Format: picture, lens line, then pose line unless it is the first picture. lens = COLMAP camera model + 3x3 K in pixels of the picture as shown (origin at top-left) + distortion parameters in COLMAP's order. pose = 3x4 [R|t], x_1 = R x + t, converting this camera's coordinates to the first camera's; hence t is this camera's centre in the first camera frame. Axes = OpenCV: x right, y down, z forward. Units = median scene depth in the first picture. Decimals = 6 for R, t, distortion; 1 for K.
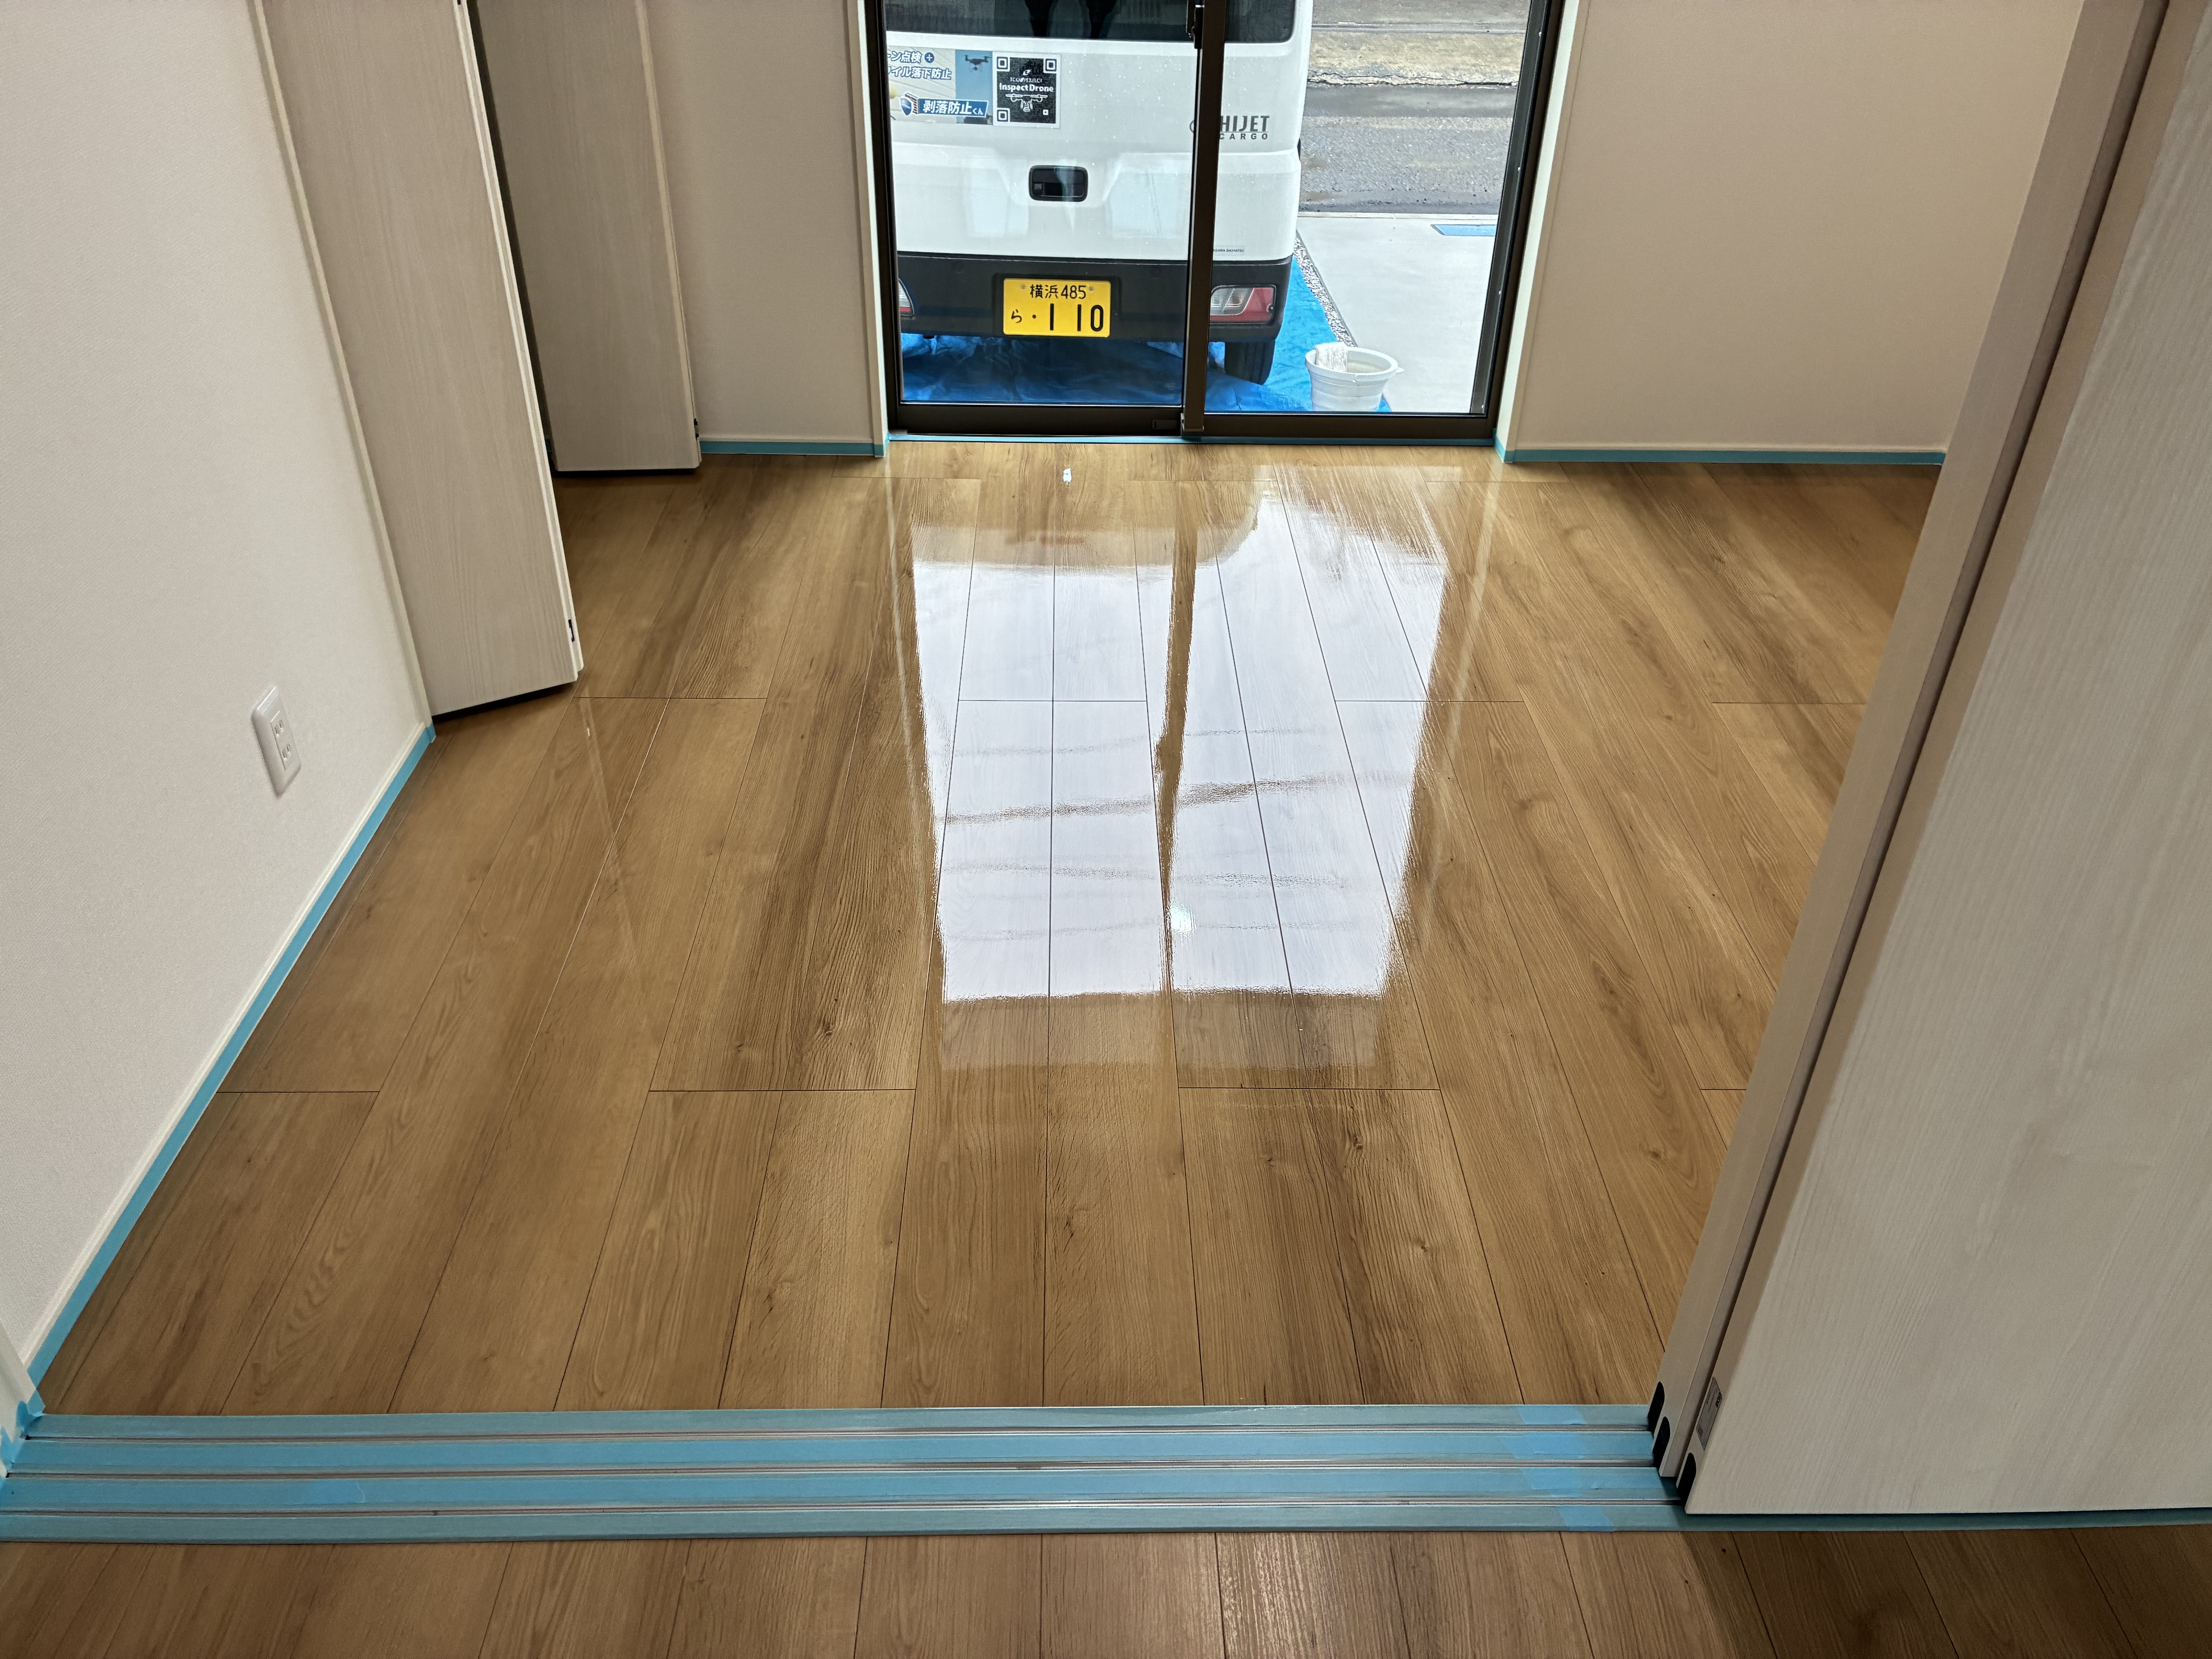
lens RADIAL K [[1718.0, 0, 1115.9], [0, 1718.0, 984.9], [0, 0, 1]] dist [0.006991, -0.014712]
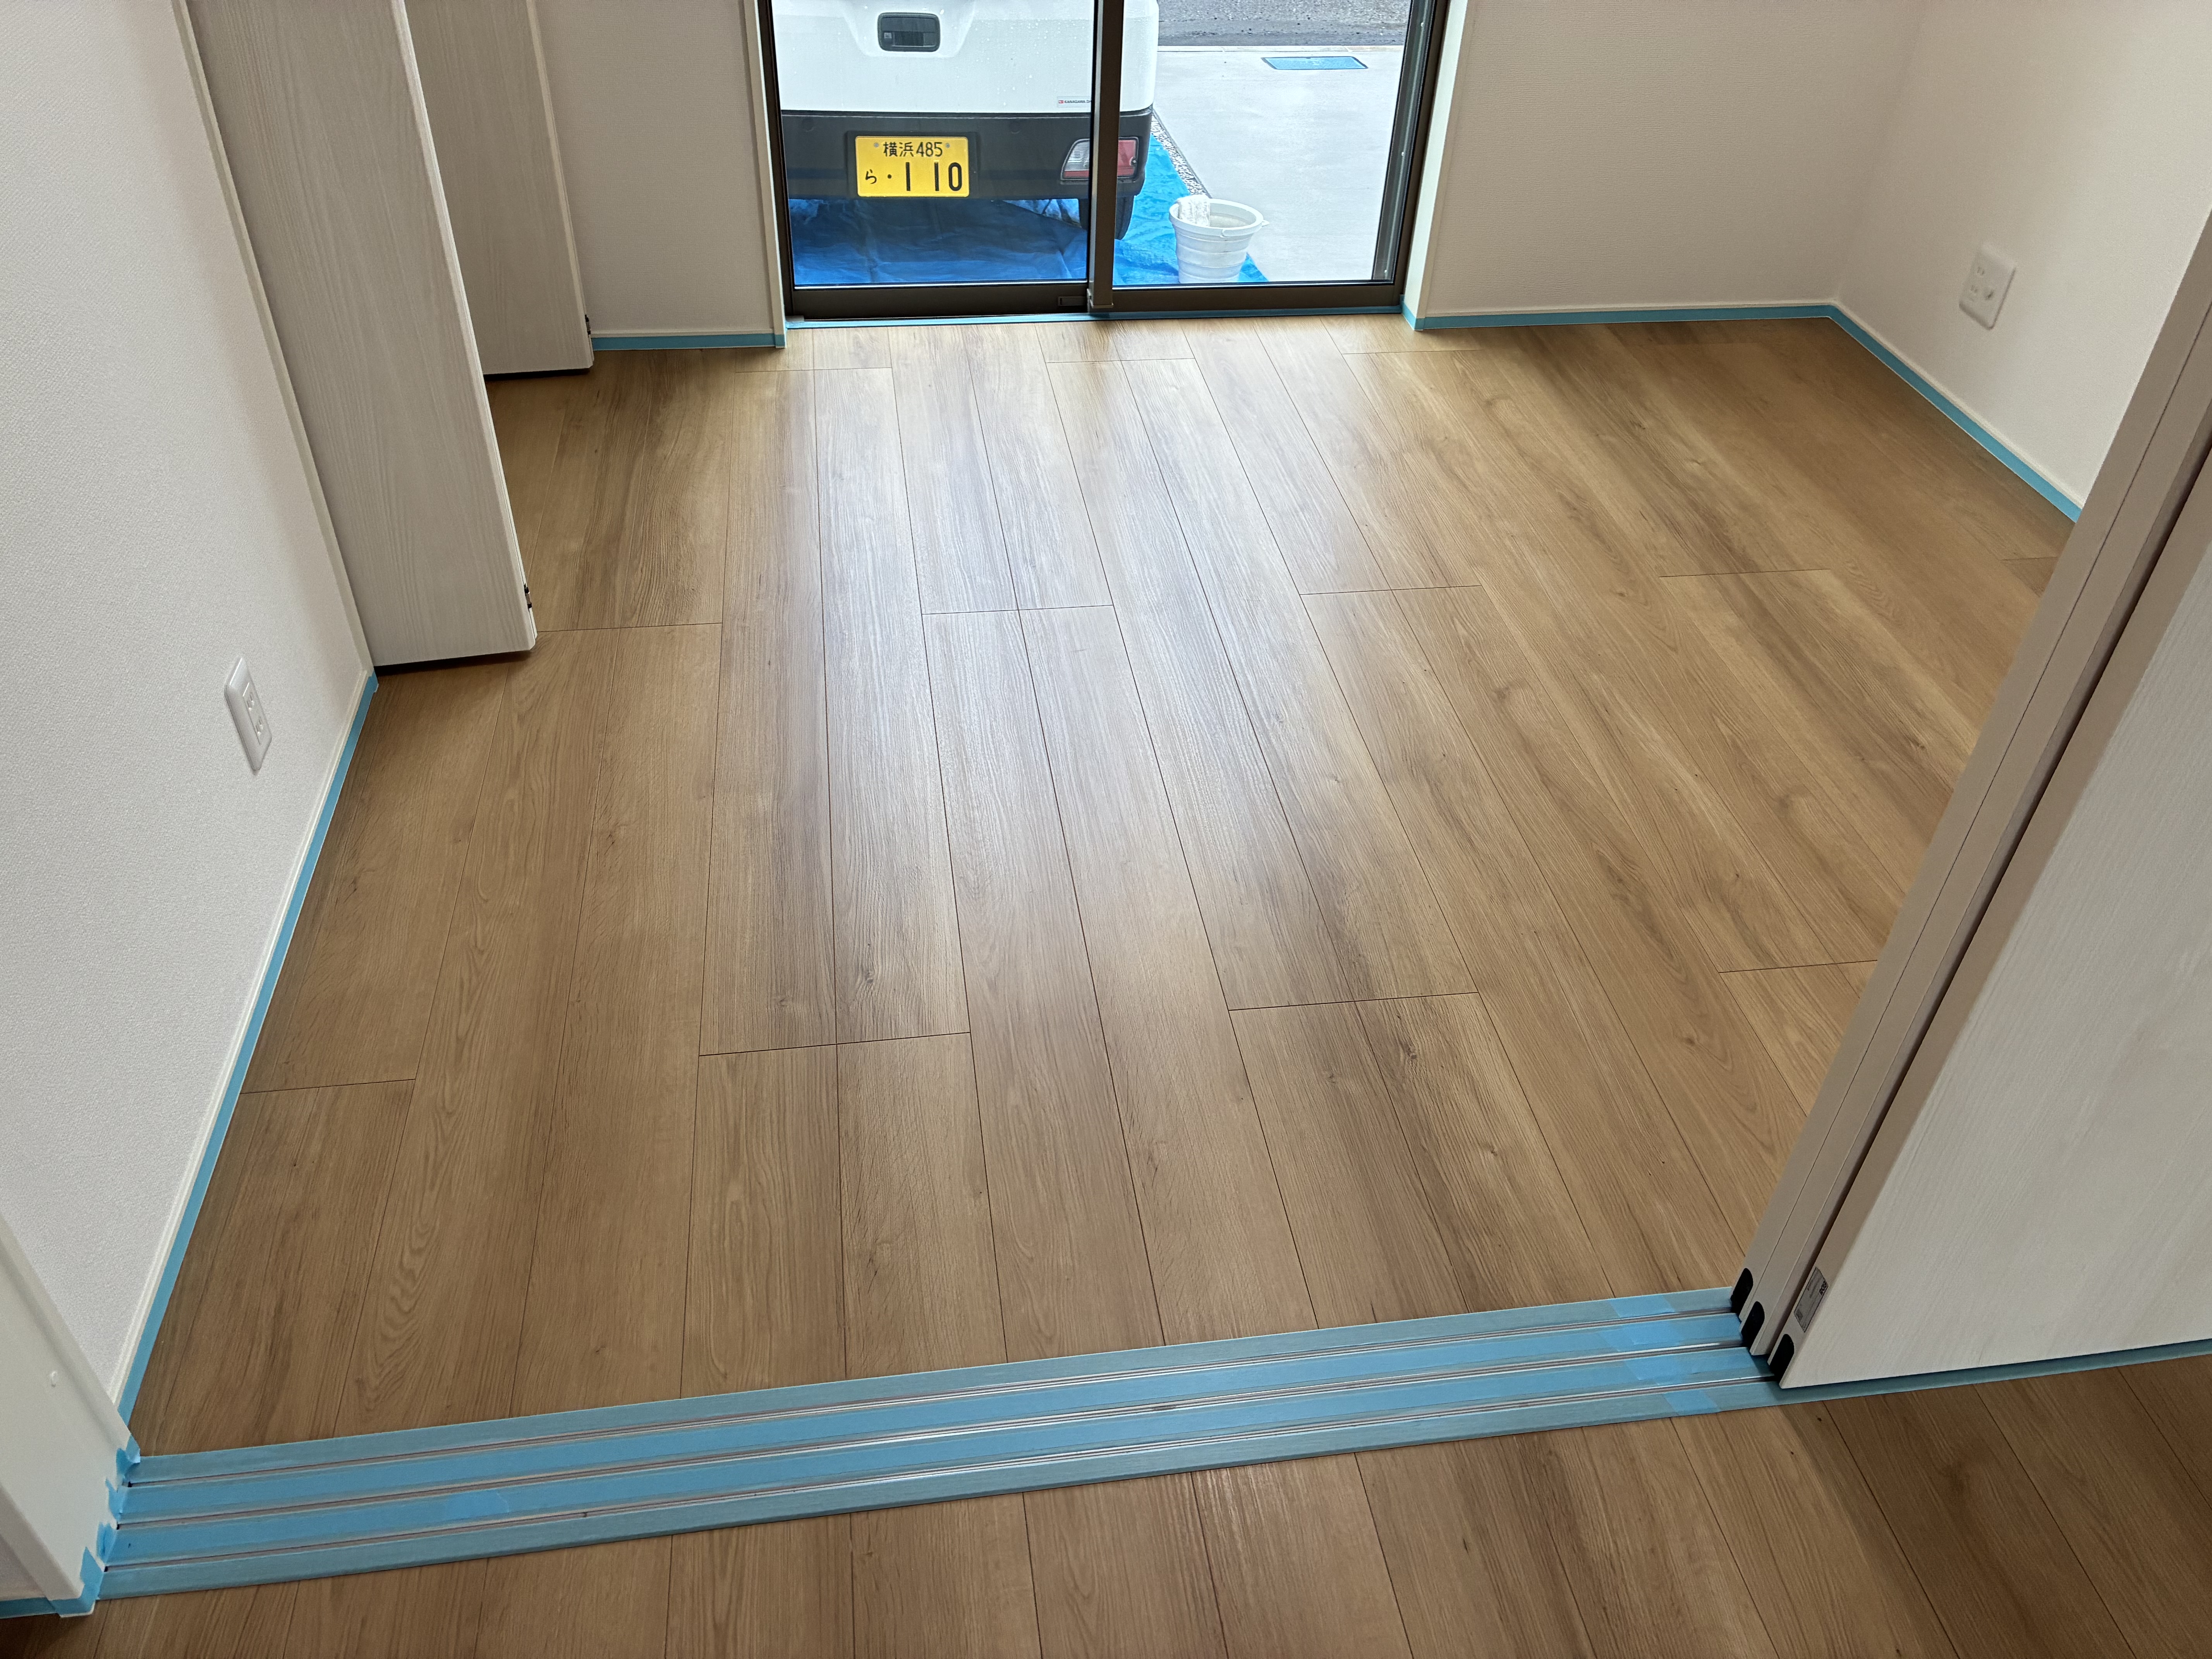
lens RADIAL K [[1696.0, 0, 1096.1], [0, 1696.0, 972.1], [0, 0, 1]] dist [-0.000675, 0.002514]
pose [[0.991648, -0.076734, 0.103665, -0.127489], [0.066938, 0.993235, 0.094884, -0.055772], [-0.110245, -0.087152, 0.990076, 0.015358]]
